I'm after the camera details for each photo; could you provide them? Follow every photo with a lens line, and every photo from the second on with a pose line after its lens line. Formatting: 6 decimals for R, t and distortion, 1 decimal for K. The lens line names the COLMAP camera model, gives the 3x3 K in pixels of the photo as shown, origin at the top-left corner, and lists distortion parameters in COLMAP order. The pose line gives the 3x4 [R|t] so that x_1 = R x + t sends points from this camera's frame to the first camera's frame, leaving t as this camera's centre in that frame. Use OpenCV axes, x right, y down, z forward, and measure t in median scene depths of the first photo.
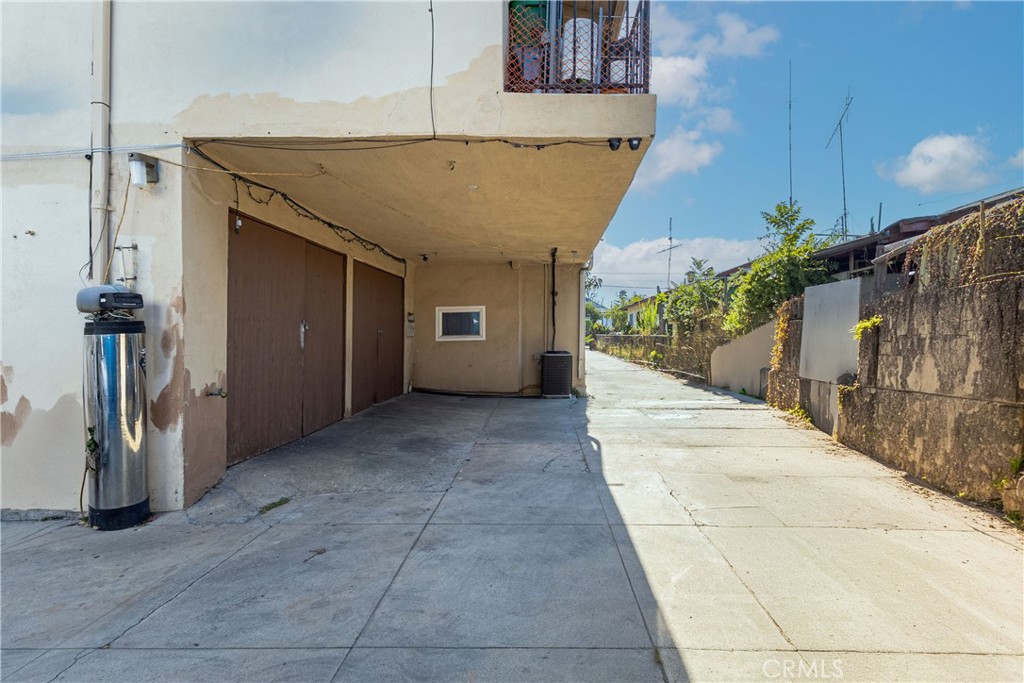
lens RADIAL K [[468.8, 0, 512.0], [0, 468.8, 341.5], [0, 0, 1]] dist [0.031561, 0.000107]
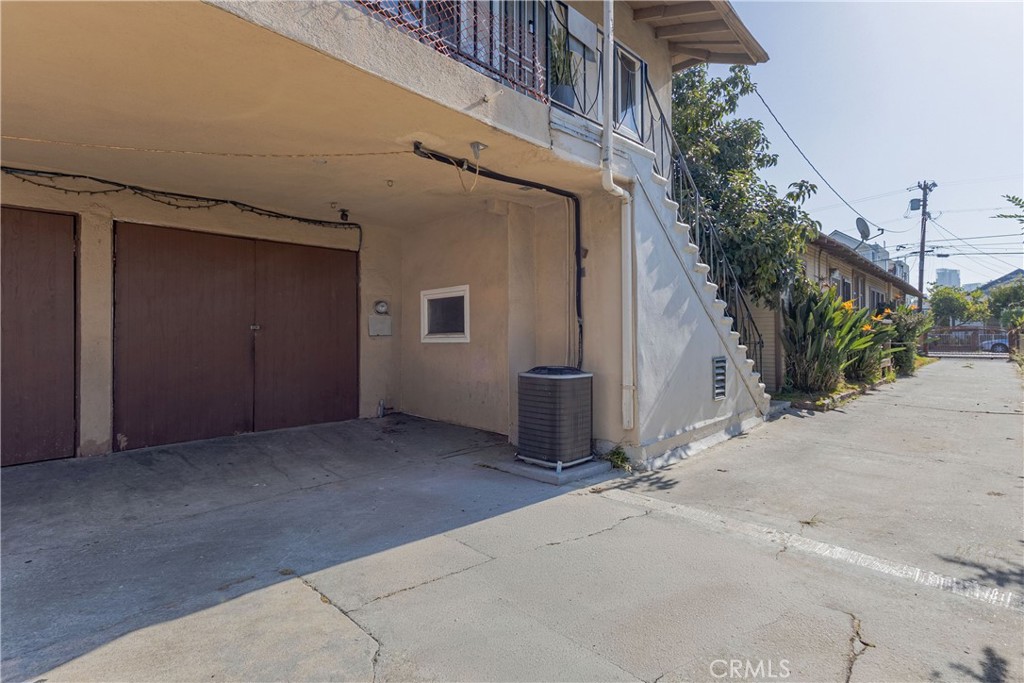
lens RADIAL K [[468.8, 0, 512.0], [0, 468.8, 341.5], [0, 0, 1]] dist [0.031561, 0.000107]
pose [[0.742123, 0.020267, -0.669957, 0.381805], [-0.012333, 0.999786, 0.016584, -0.014827], [0.670150, -0.004044, 0.742215, 0.592950]]
